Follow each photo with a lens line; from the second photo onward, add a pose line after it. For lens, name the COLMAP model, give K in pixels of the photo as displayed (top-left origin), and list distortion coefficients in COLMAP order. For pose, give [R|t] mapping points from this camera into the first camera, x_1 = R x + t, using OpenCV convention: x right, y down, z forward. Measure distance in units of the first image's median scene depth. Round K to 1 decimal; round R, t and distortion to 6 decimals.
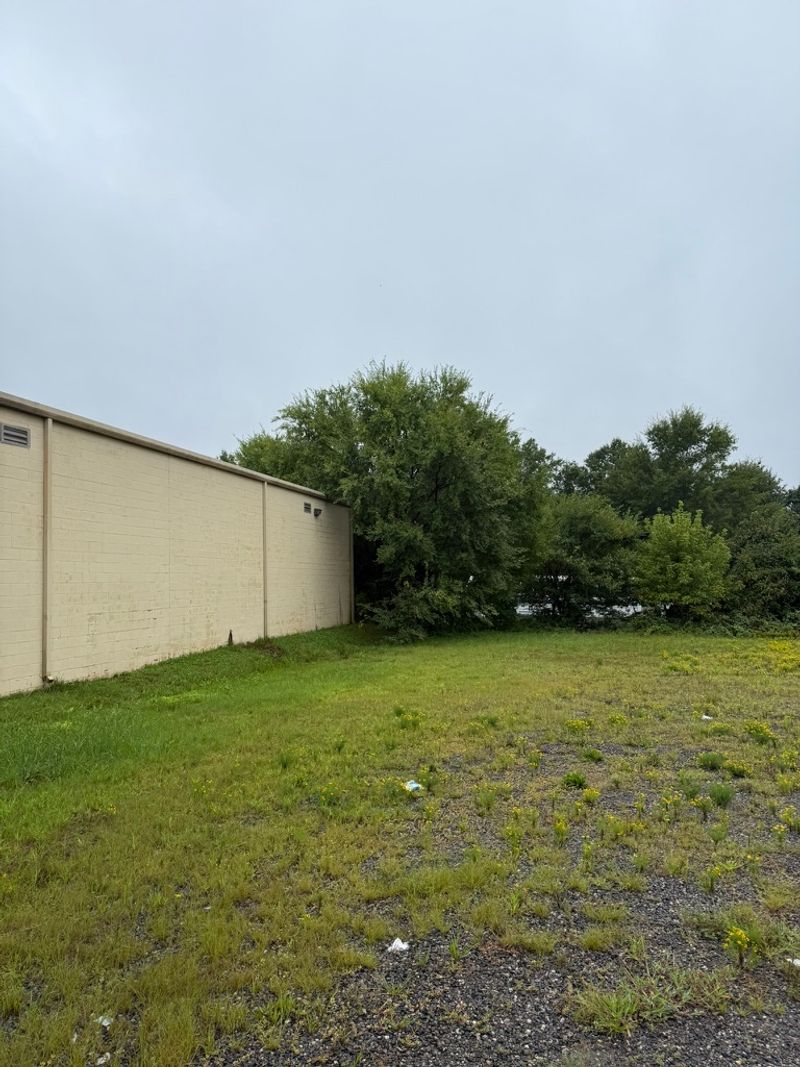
lens RADIAL K [[732.7, 0, 392.4], [0, 732.7, 535.8], [0, 0, 1]] dist [0.027294, -0.002807]
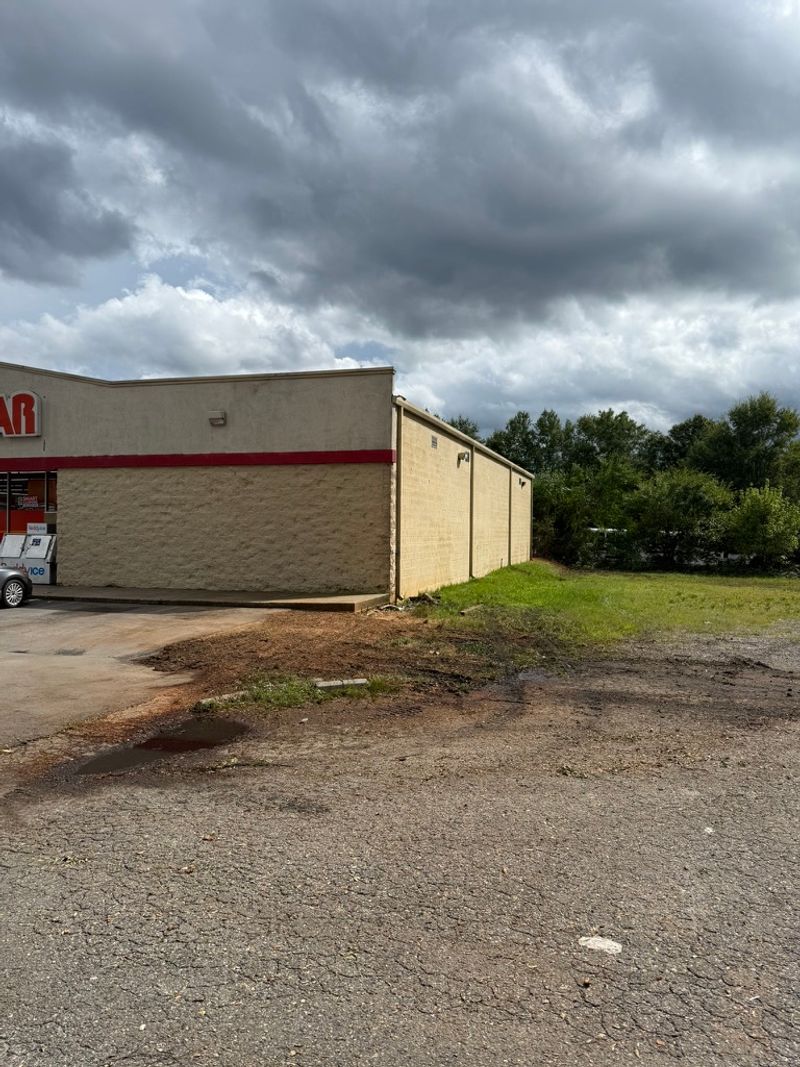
lens RADIAL K [[732.7, 0, 402.1], [0, 732.7, 534.0], [0, 0, 1]] dist [0.027294, -0.002807]
pose [[0.999087, 0.026187, -0.033757, -0.246803], [-0.023641, 0.996999, 0.073711, -0.028565], [0.035586, -0.072846, 0.996708, -0.421015]]
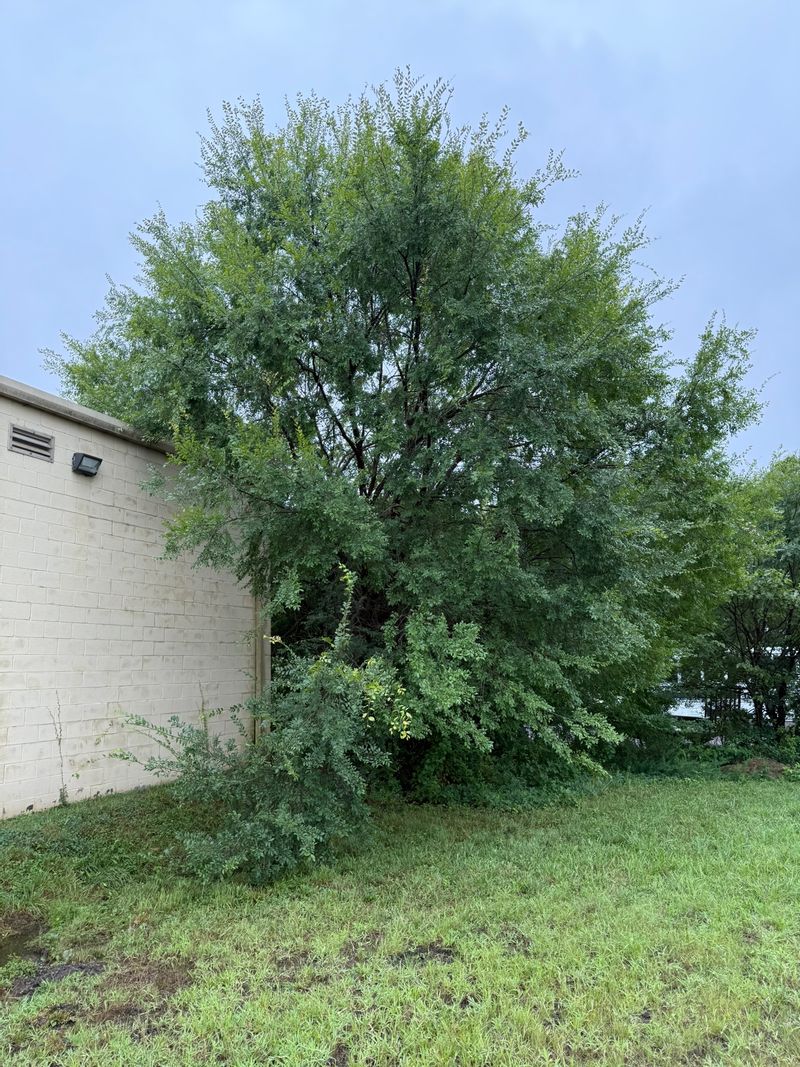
lens RADIAL K [[732.7, 0, 395.8], [0, 732.7, 534.0], [0, 0, 1]] dist [0.027294, -0.002807]
pose [[0.988014, -0.066656, -0.139235, 0.082647], [0.046119, 0.988233, -0.145837, 0.052354], [0.147317, 0.137667, 0.979462, 0.562615]]
